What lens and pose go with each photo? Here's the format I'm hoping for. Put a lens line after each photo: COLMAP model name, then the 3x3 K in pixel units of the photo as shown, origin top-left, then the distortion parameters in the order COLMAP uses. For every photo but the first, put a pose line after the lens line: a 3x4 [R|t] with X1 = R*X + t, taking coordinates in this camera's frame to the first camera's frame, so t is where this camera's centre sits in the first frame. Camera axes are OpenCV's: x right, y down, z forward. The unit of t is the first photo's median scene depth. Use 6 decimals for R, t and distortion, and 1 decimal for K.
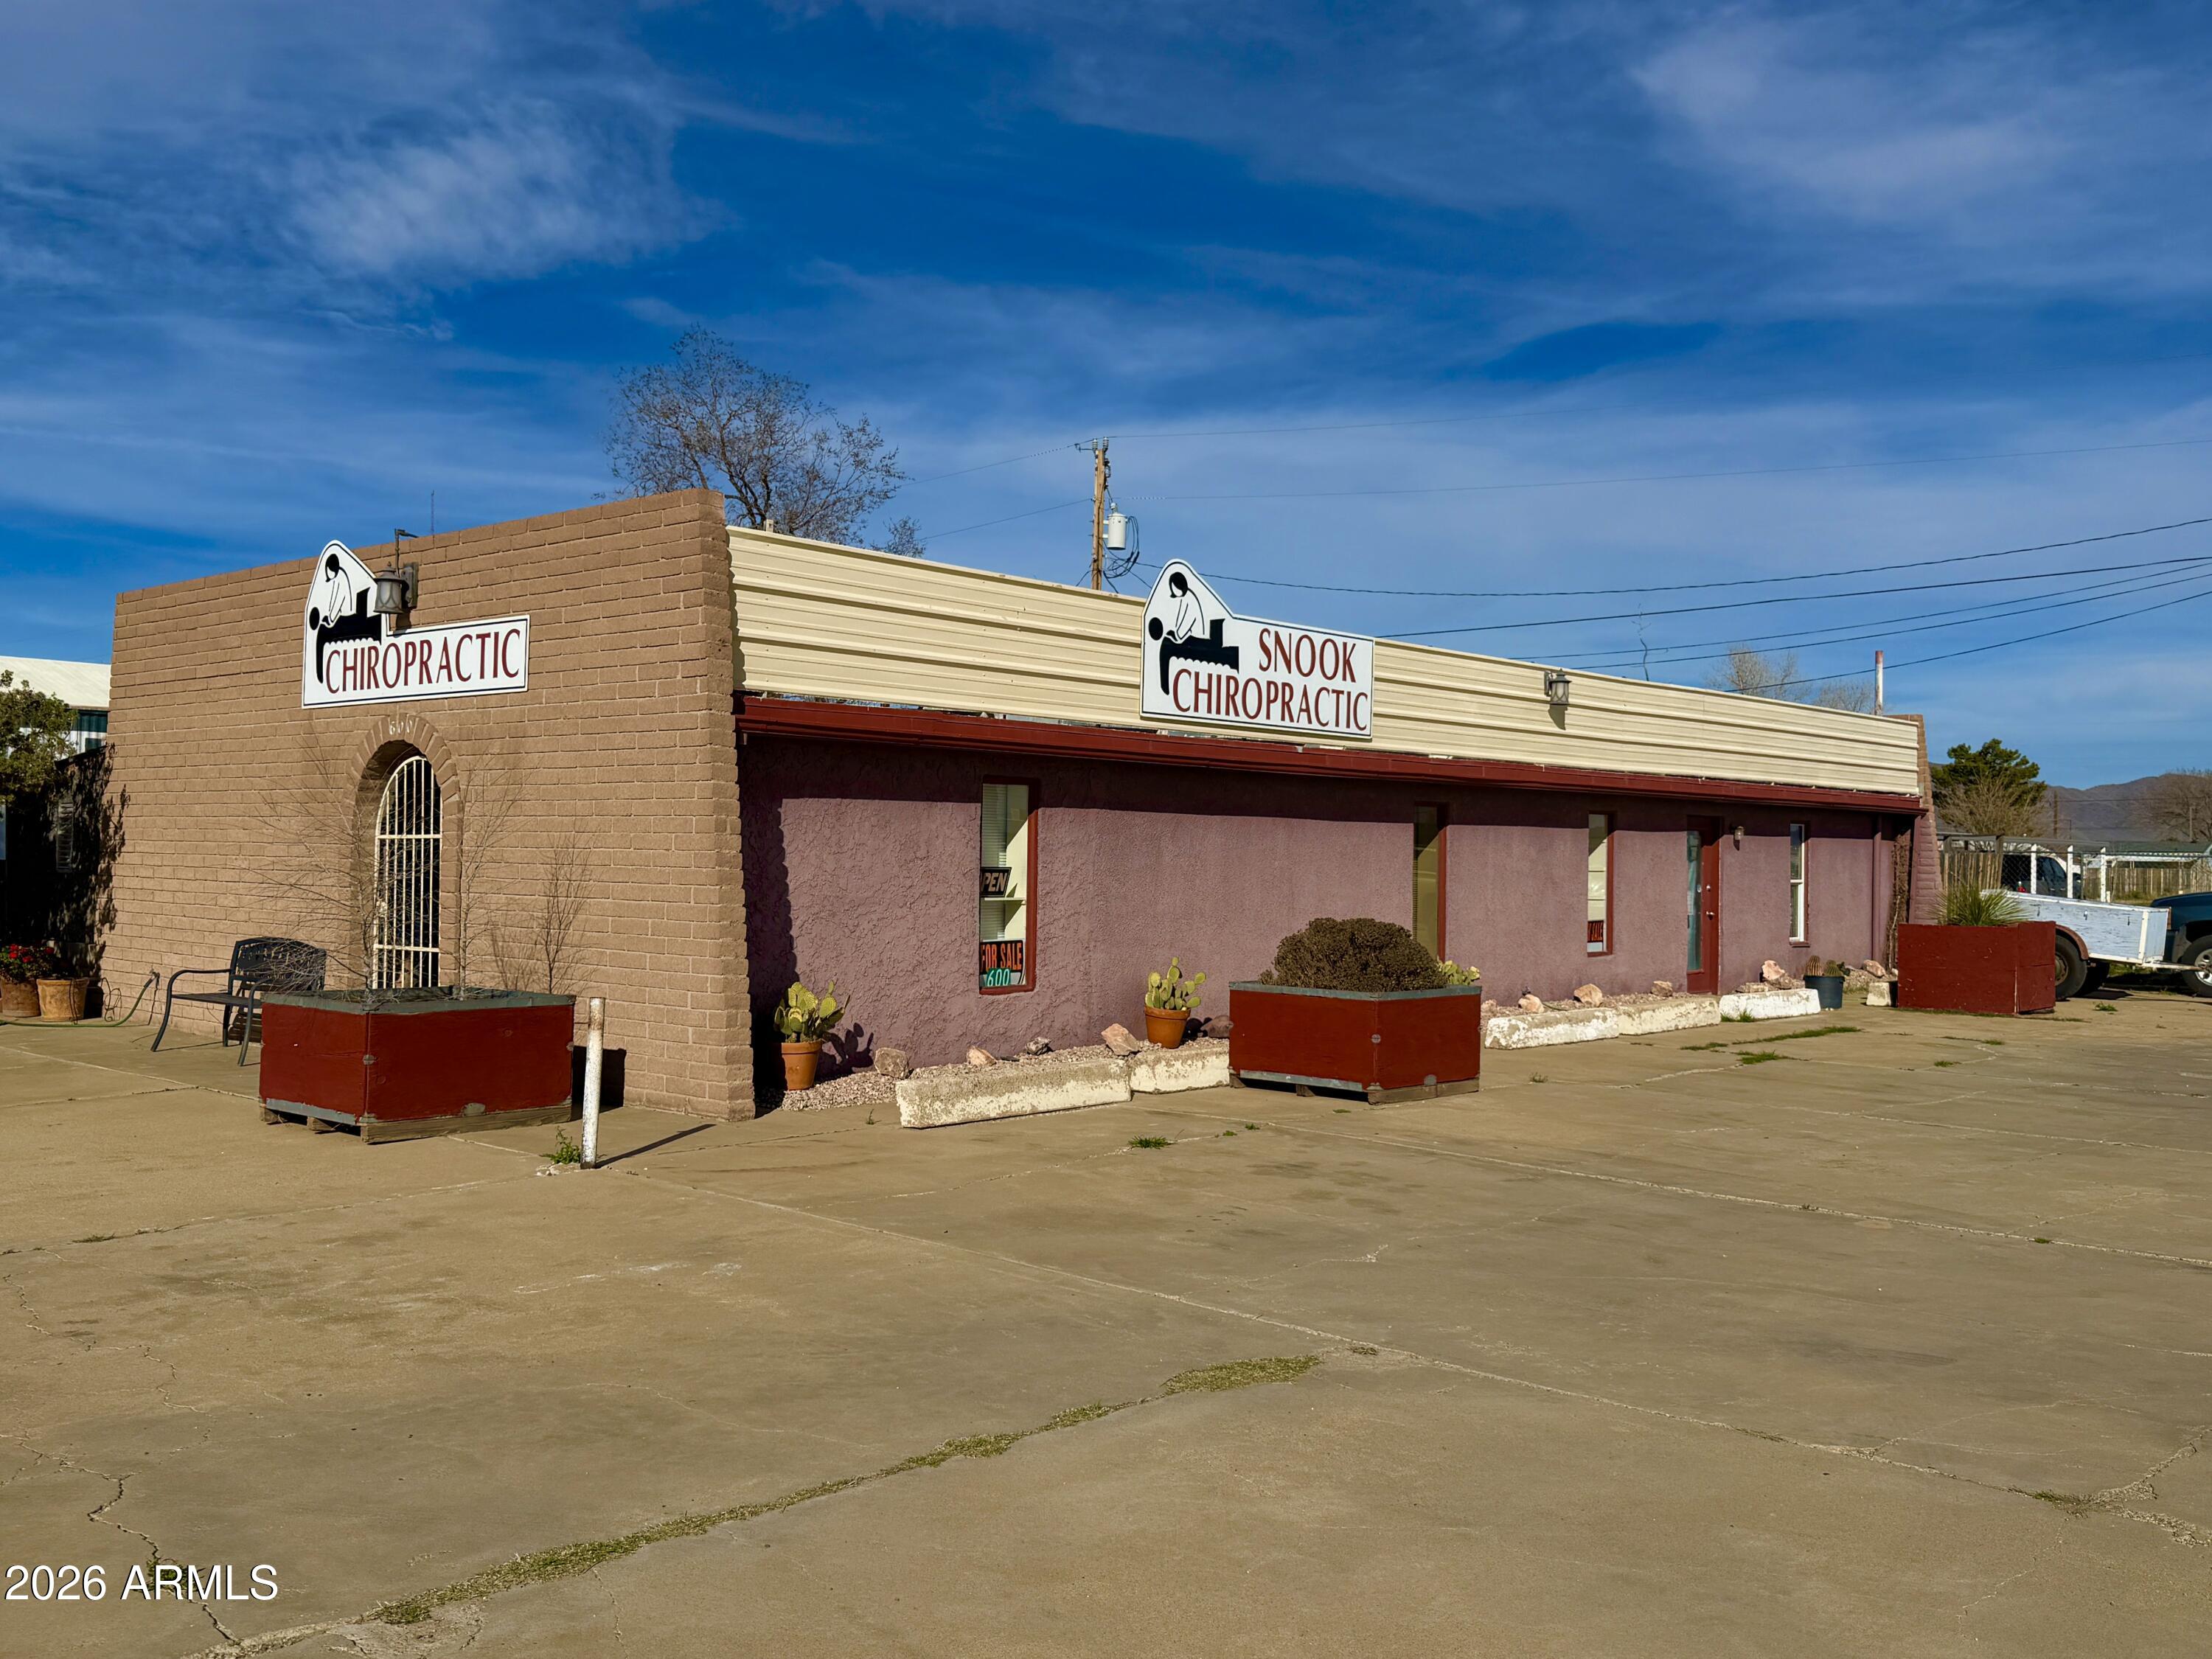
lens RADIAL K [[1906.0, 0, 1106.0], [0, 1906.0, 829.5], [0, 0, 1]] dist [0.181853, -0.390728]
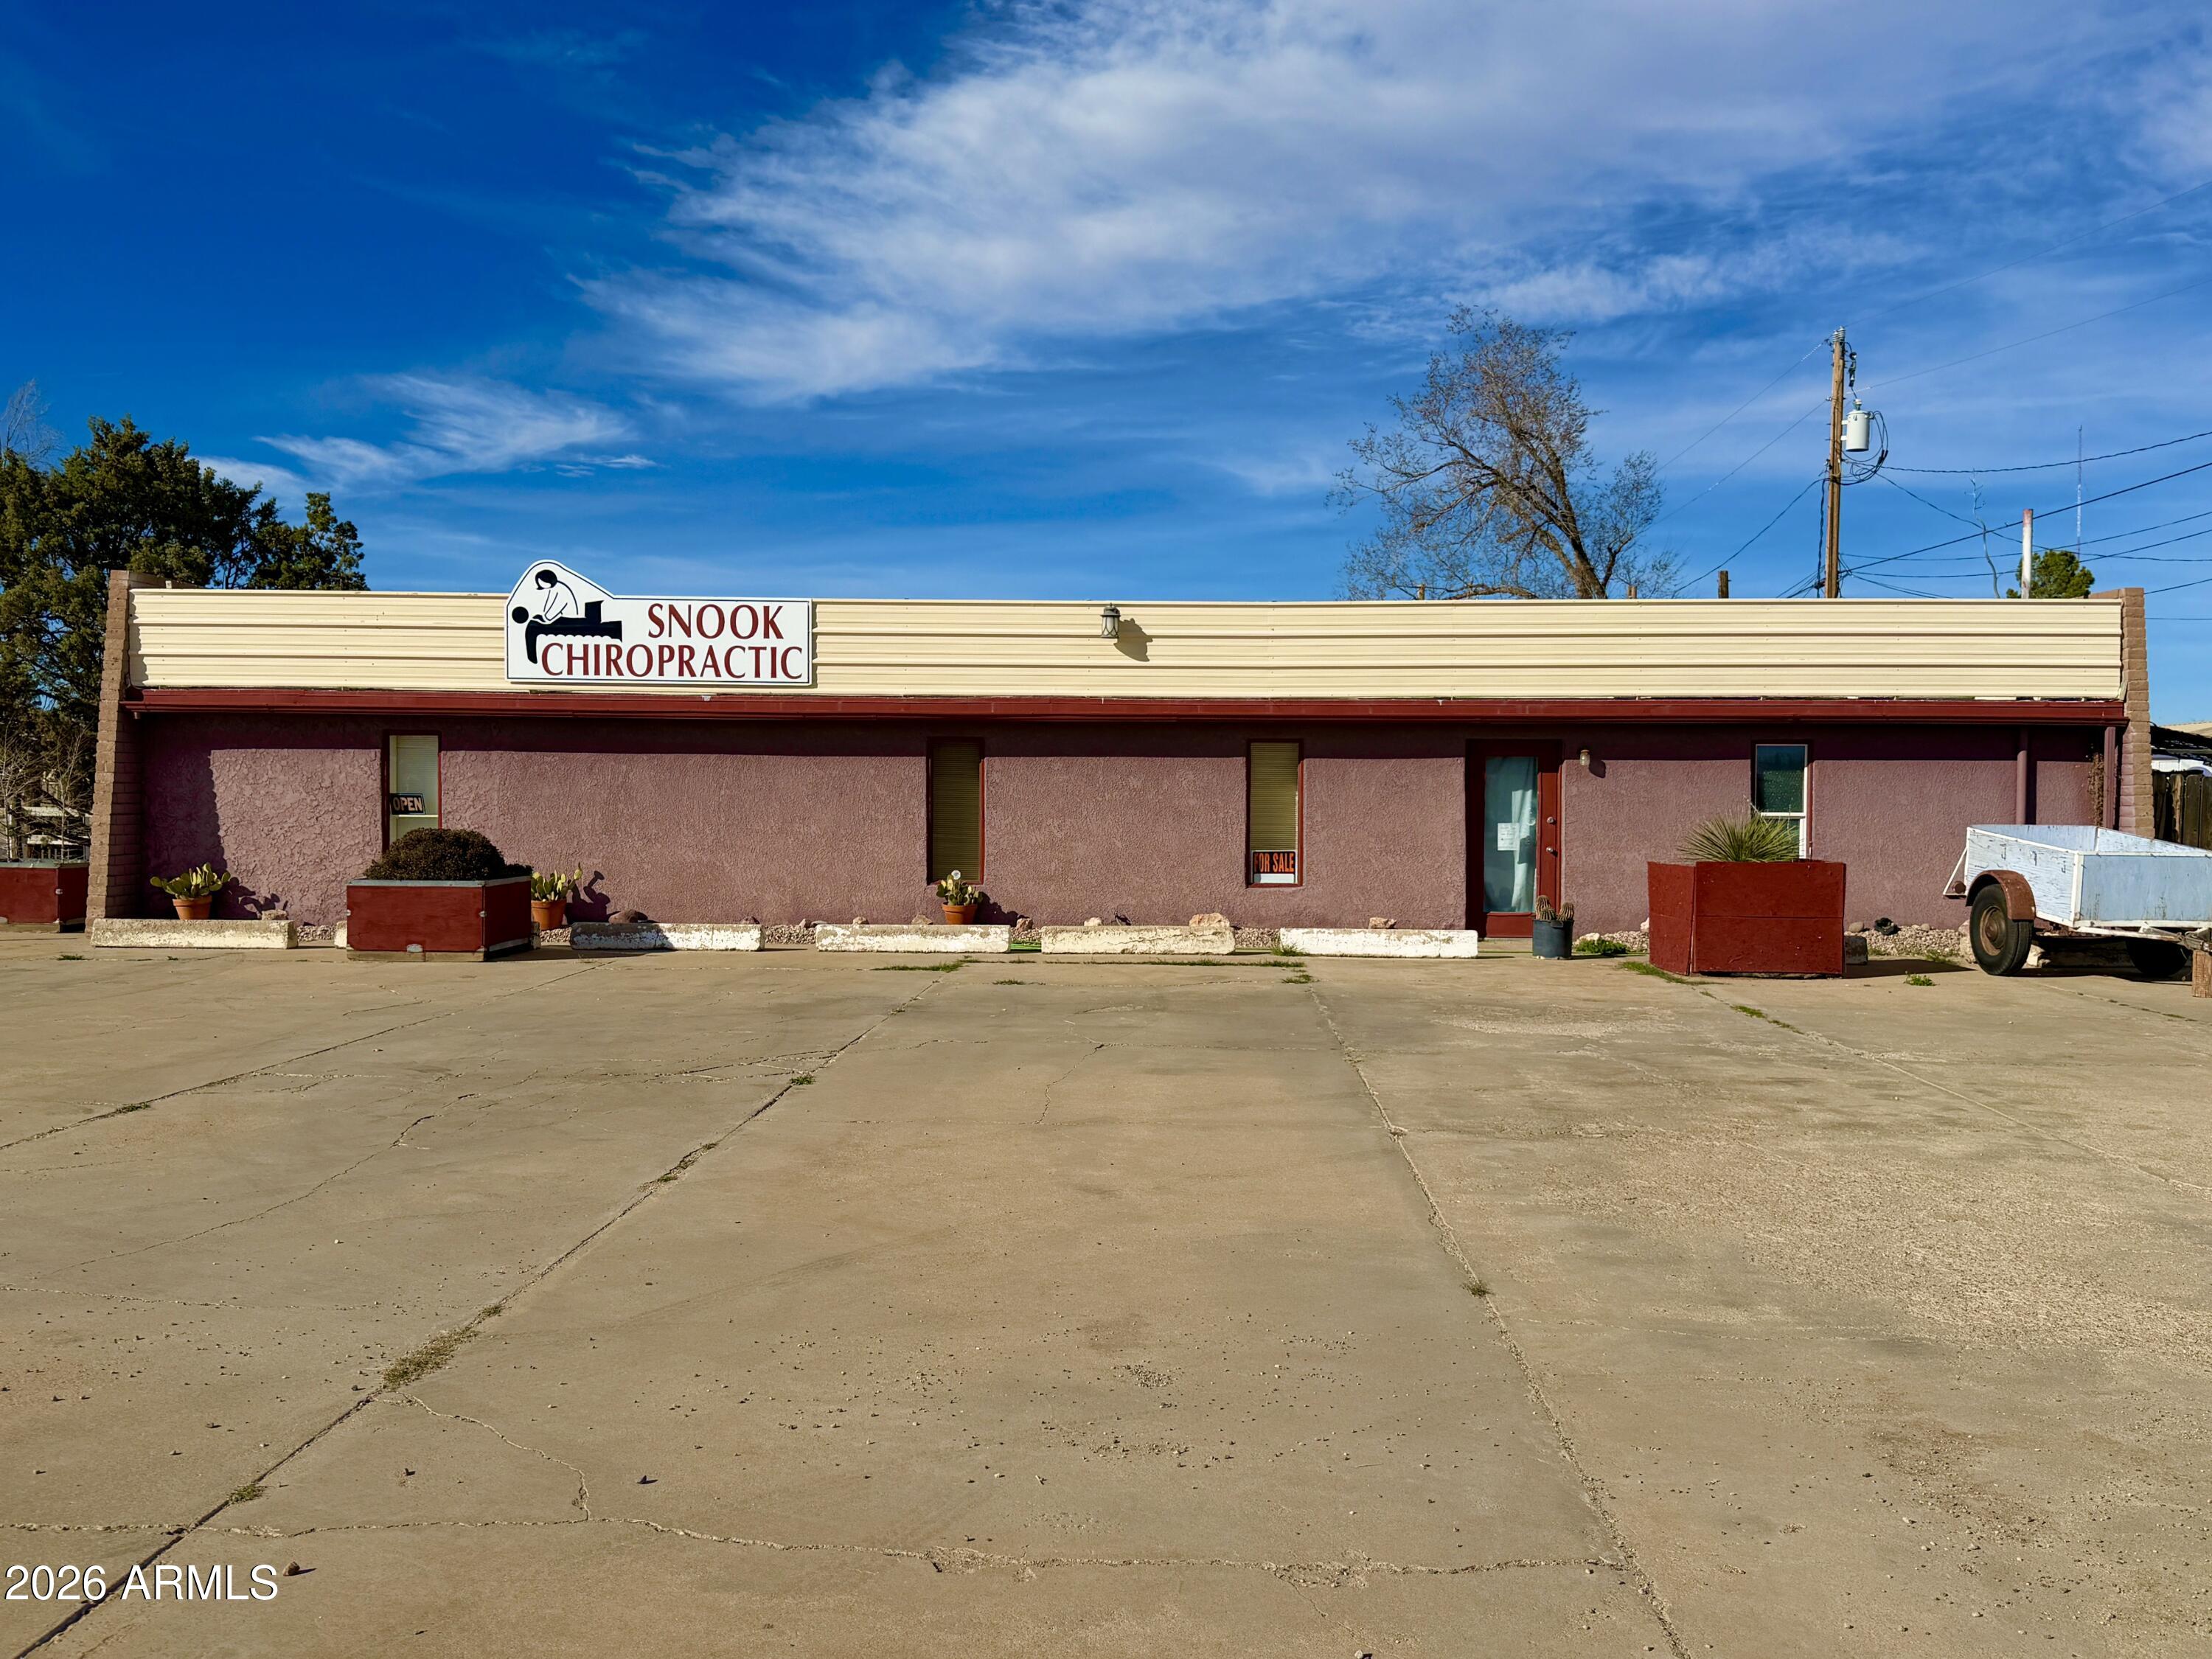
lens RADIAL K [[1906.0, 0, 1106.0], [0, 1906.0, 829.5], [0, 0, 1]] dist [0.181853, -0.390728]
pose [[0.650976, 0.014755, -0.758955, 1.229144], [0.011685, 0.999498, 0.029455, 0.008868], [0.759008, -0.028043, 0.650477, 0.399250]]
